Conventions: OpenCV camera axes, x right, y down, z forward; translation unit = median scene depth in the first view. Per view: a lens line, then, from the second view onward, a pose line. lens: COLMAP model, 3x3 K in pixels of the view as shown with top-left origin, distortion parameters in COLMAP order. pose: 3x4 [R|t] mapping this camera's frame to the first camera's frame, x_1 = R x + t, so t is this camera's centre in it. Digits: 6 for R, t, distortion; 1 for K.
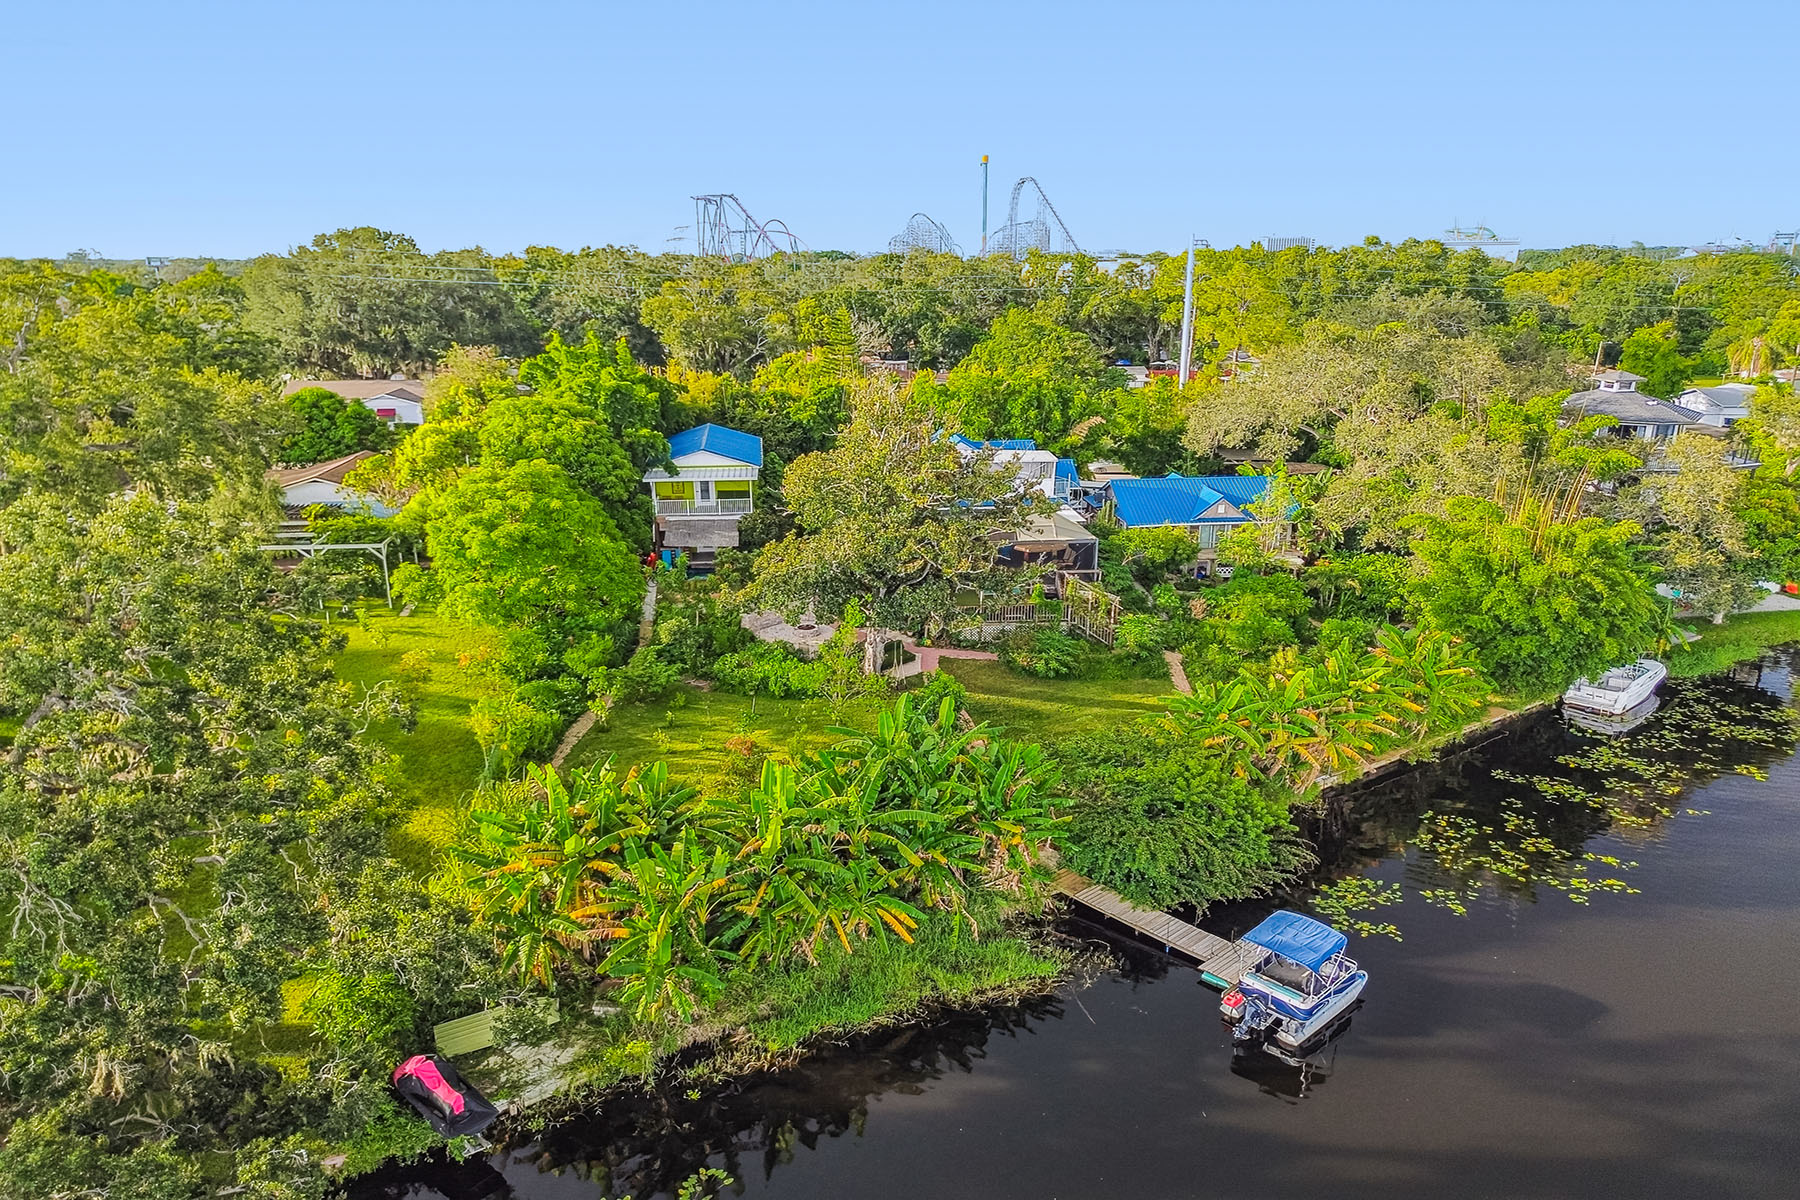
lens RADIAL K [[1268.0, 0, 856.5], [0, 1268.0, 686.2], [0, 0, 1]] dist [0.059977, -0.049959]
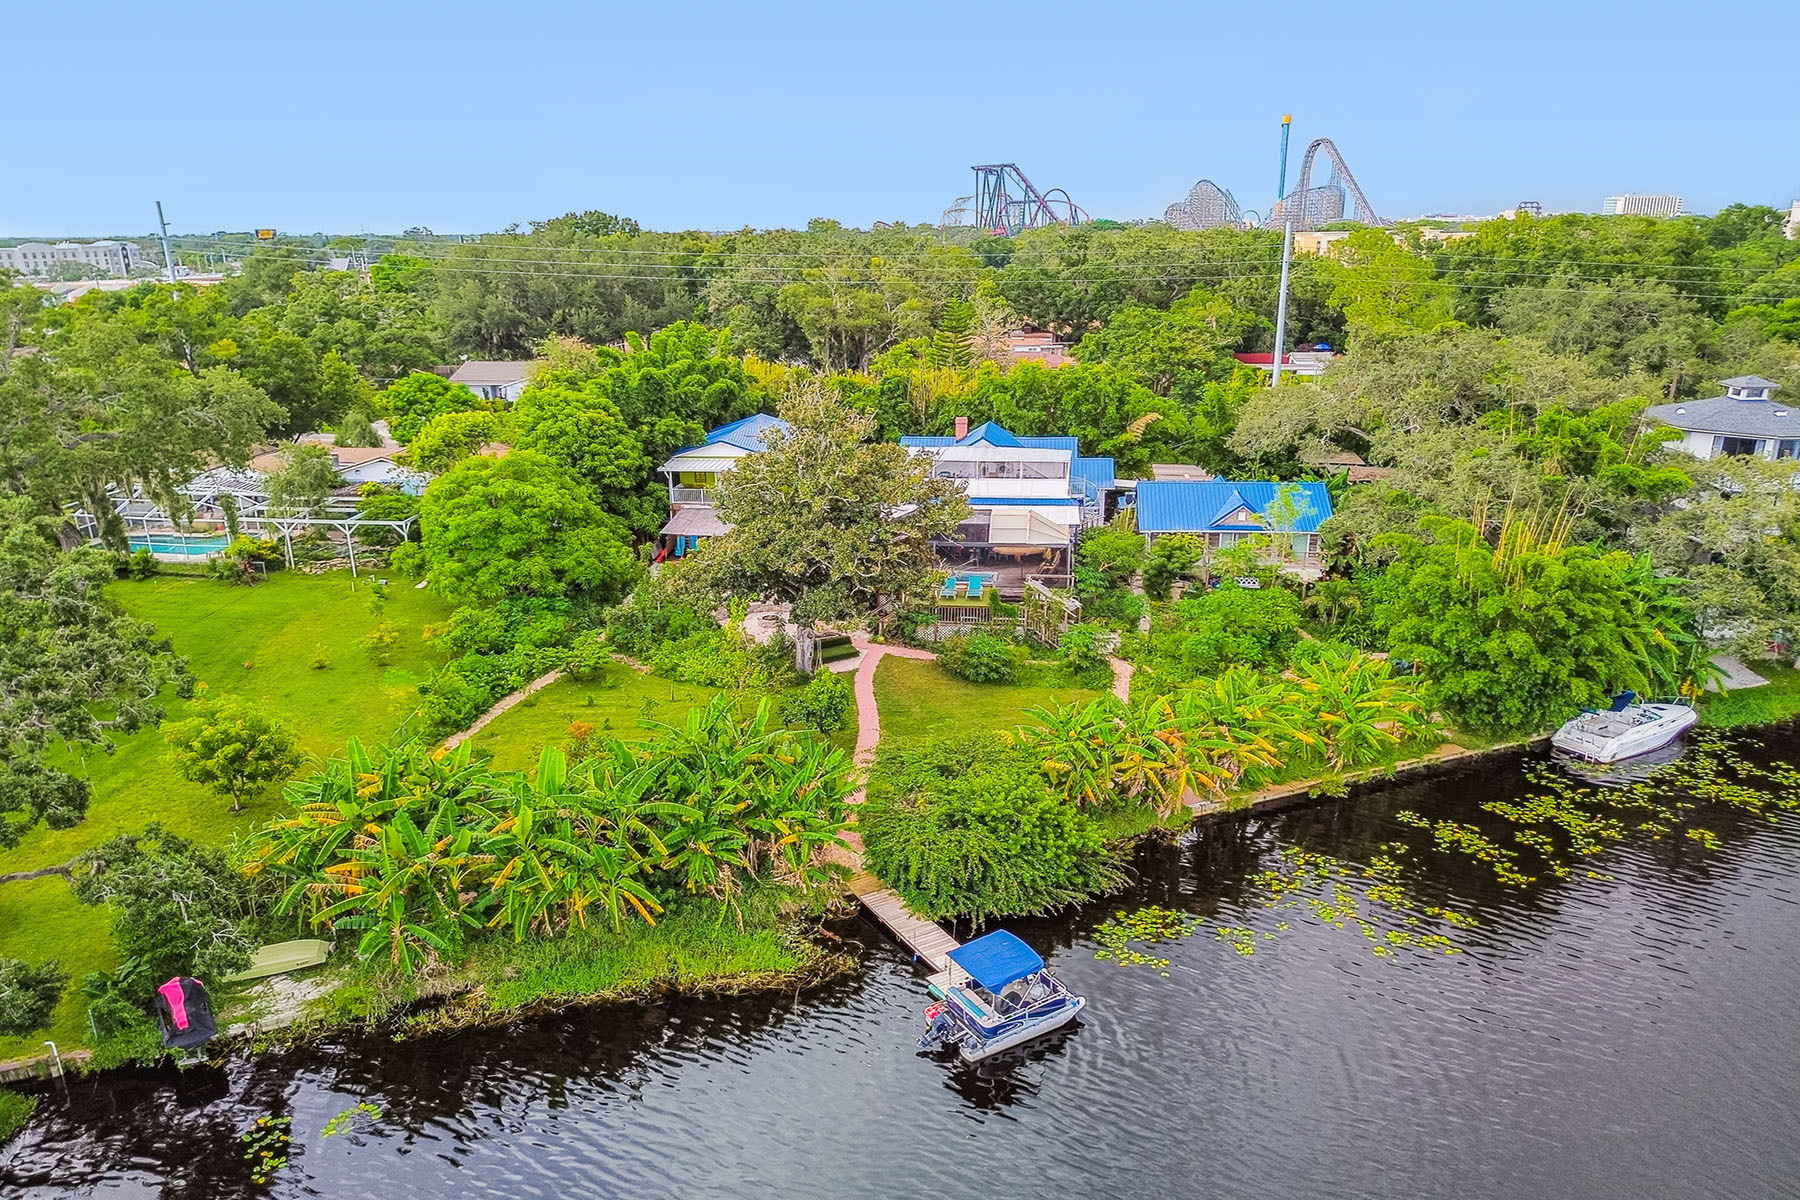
lens RADIAL K [[1268.0, 0, 856.5], [0, 1268.0, 686.2], [0, 0, 1]] dist [0.059977, -0.049959]
pose [[0.976582, 0.066489, -0.204614, 0.256463], [-0.062138, 0.997685, 0.027625, -0.024370], [0.205977, -0.014263, 0.978453, -0.006014]]
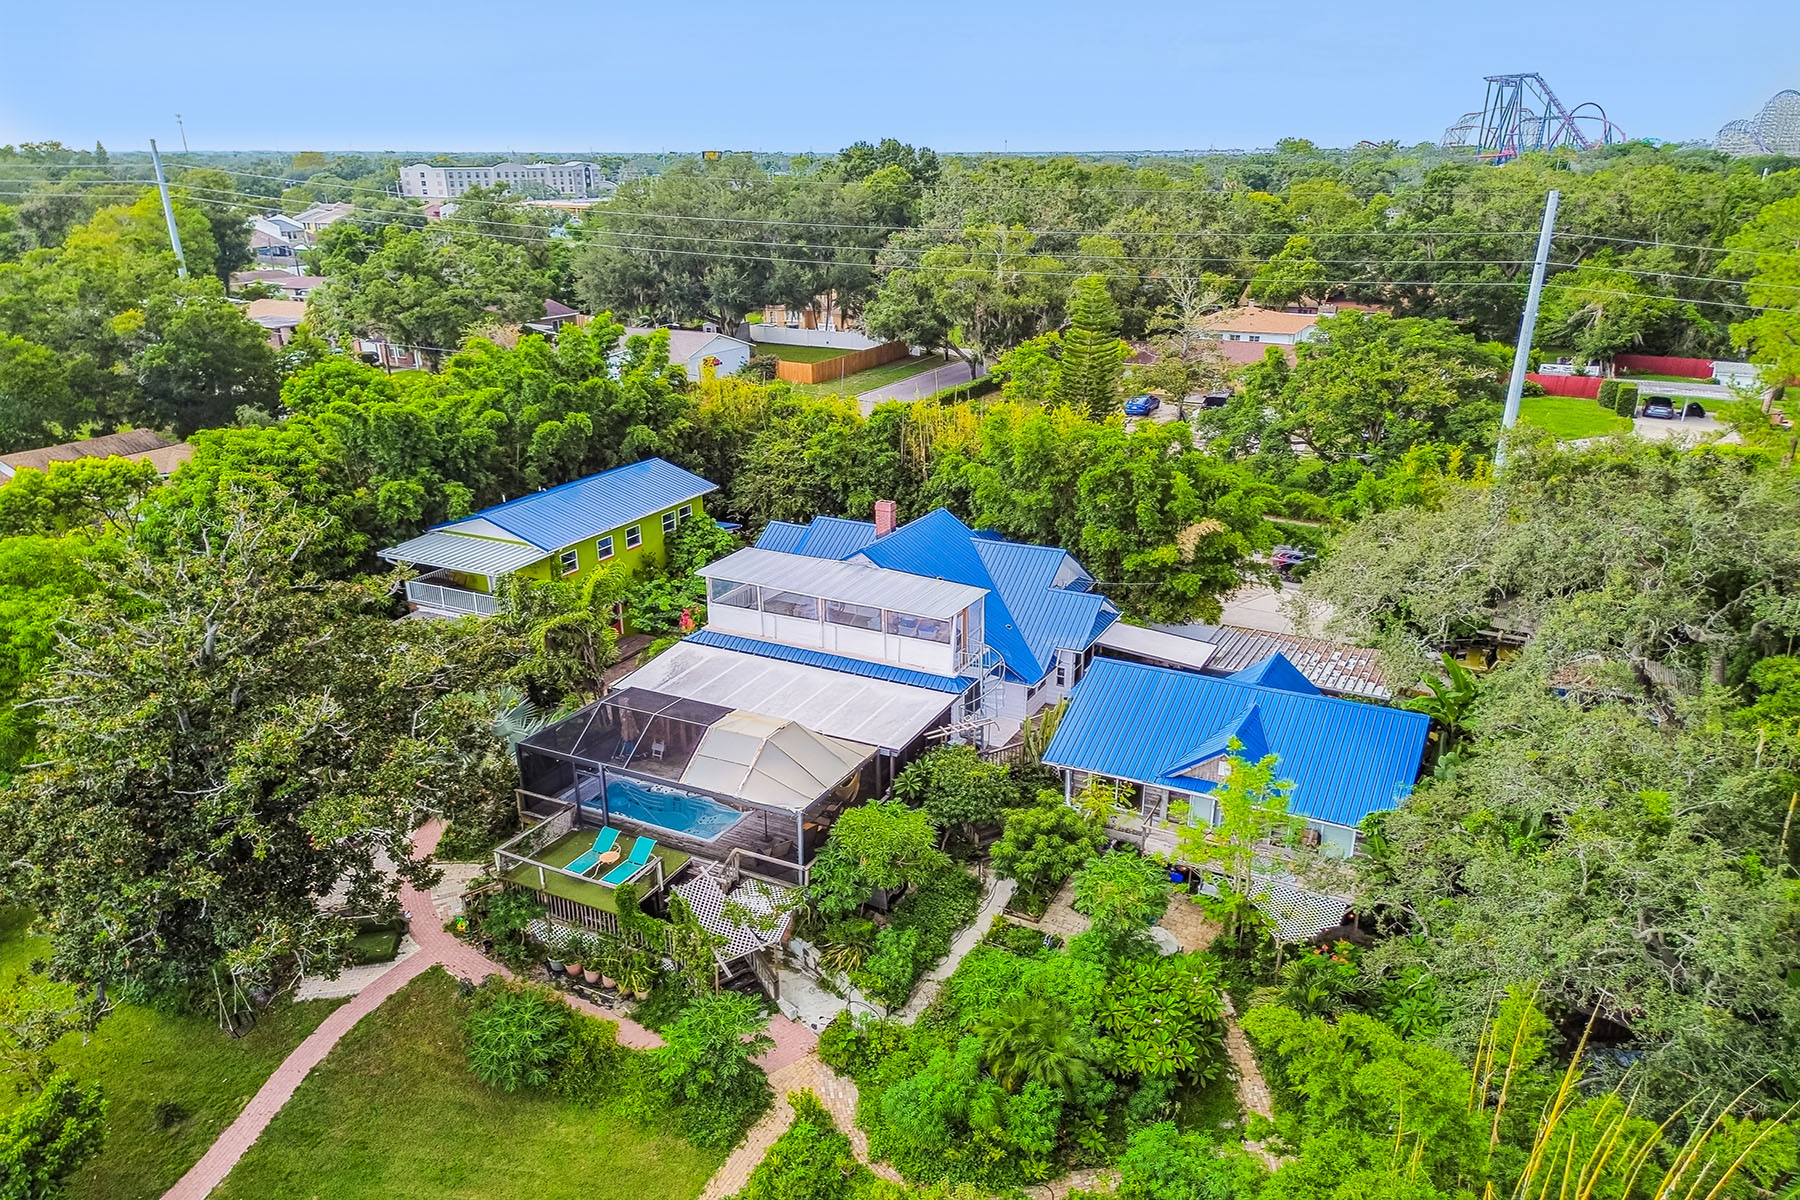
lens RADIAL K [[1247.1, 0, 858.7], [0, 1247.1, 688.1], [0, 0, 1]] dist [0.053188, -0.041376]
pose [[0.842751, 0.211272, -0.495110, 0.499517], [-0.170567, 0.977173, 0.126647, -0.258596], [0.510565, -0.022283, 0.859550, 0.602090]]
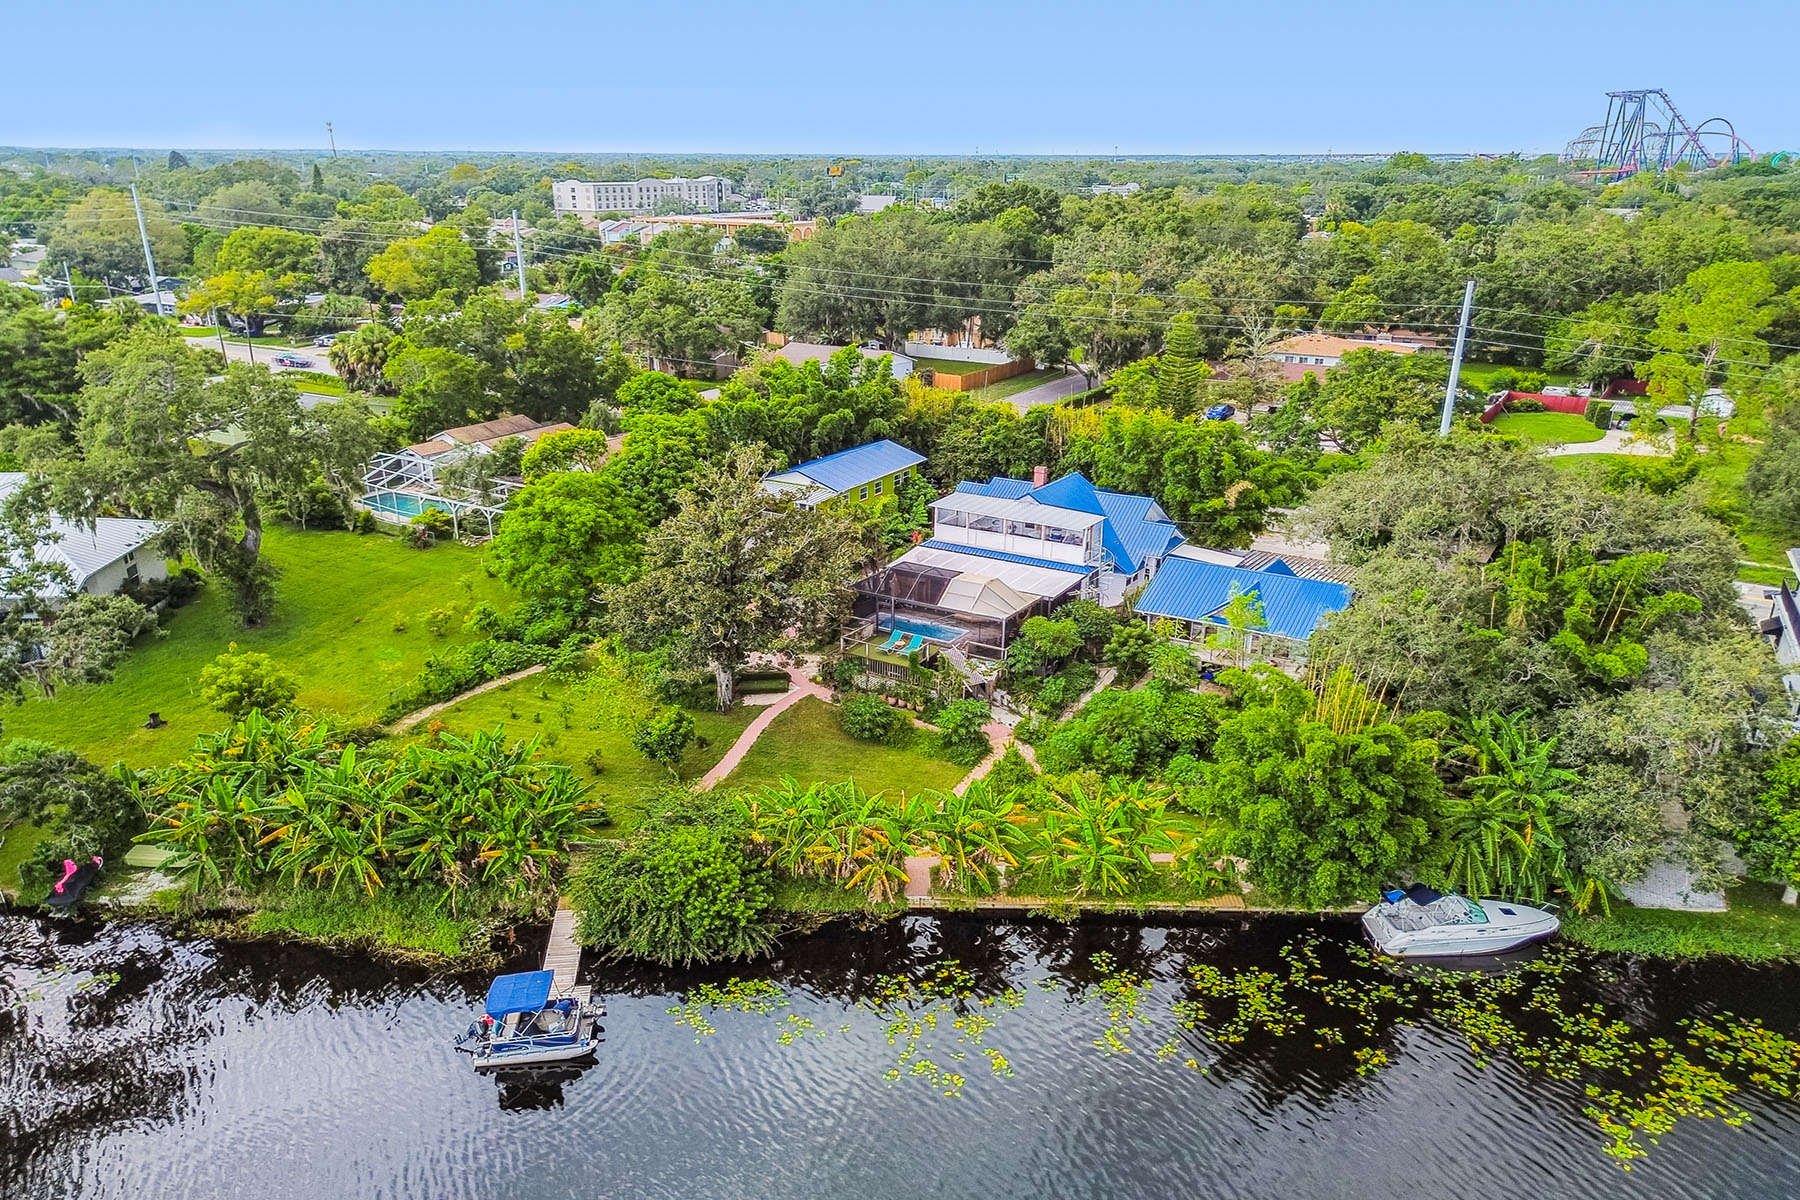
lens RADIAL K [[1247.1, 0, 858.7], [0, 1247.1, 688.1], [0, 0, 1]] dist [0.053188, -0.041376]
pose [[0.797594, 0.239527, -0.553598, 0.722690], [-0.196607, 0.970890, 0.136818, -0.191737], [0.570254, -0.000285, 0.821468, 0.109211]]
